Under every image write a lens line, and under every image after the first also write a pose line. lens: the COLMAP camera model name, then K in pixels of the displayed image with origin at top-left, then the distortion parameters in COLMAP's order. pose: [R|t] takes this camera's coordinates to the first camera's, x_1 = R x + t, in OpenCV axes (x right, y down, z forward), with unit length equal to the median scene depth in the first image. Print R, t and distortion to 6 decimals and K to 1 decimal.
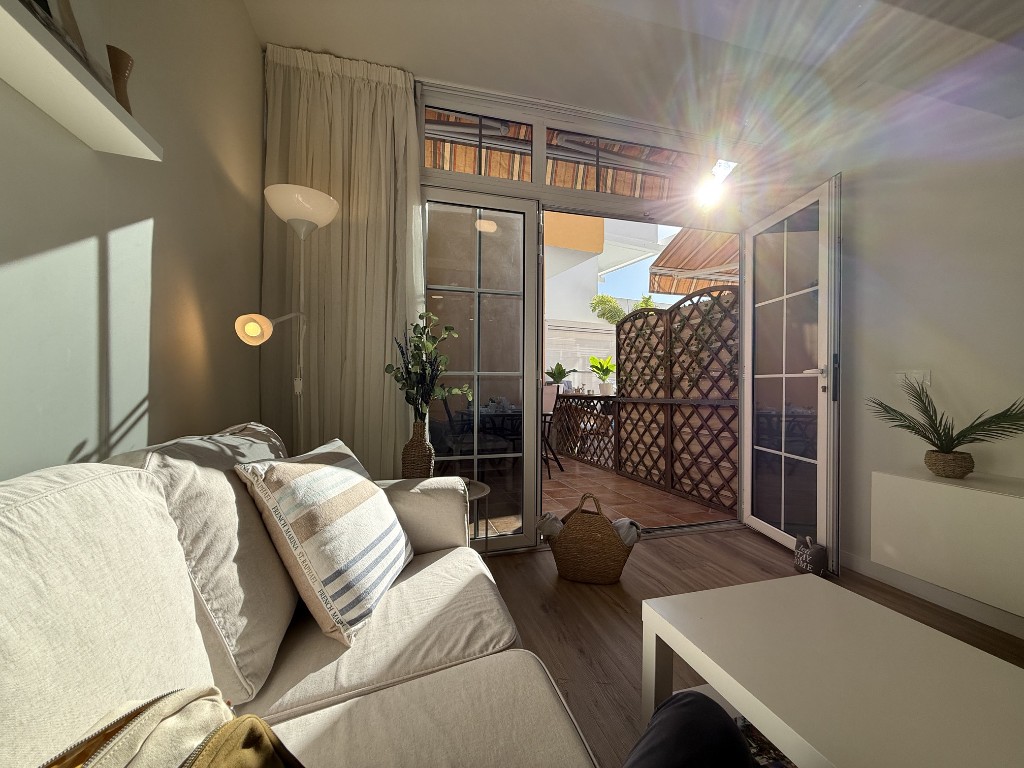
lens RADIAL K [[408.3, 0, 510.5], [0, 408.3, 385.8], [0, 0, 1]] dist [0.001216, -0.000023]
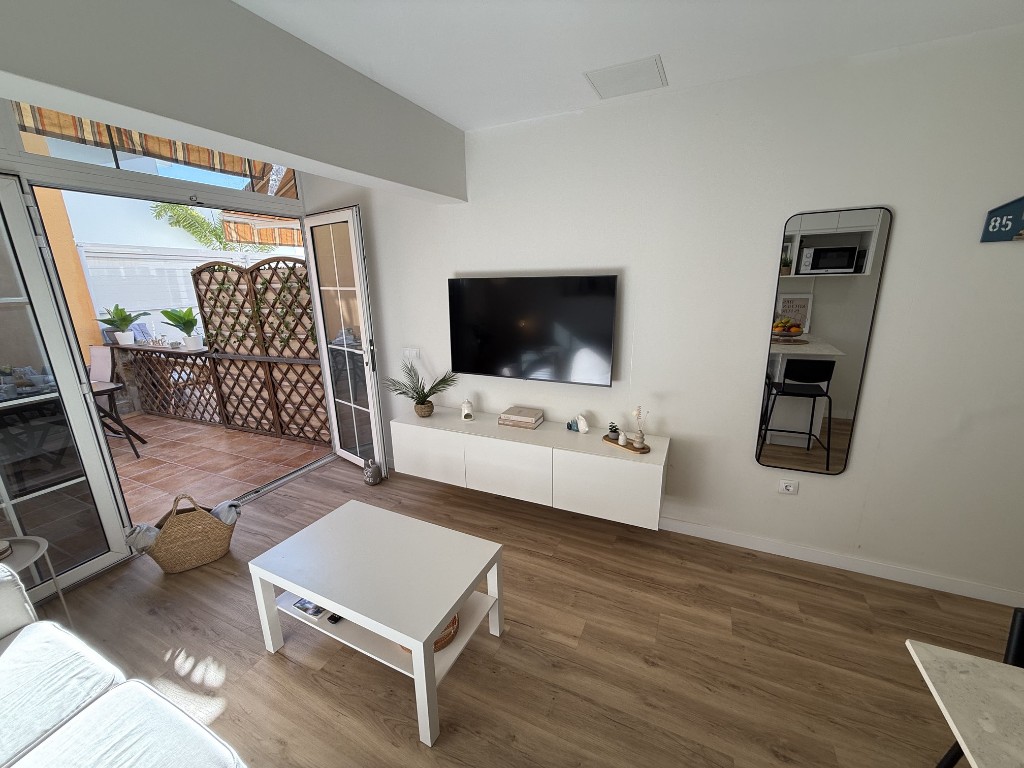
lens RADIAL K [[408.3, 0, 511.1], [0, 408.3, 386.4], [0, 0, 1]] dist [0.001216, -0.000023]
pose [[0.658148, -0.212646, 0.722235, 0.026900], [0.023226, 0.964563, 0.262829, -0.176391], [-0.752530, -0.156205, 0.639764, -0.198881]]
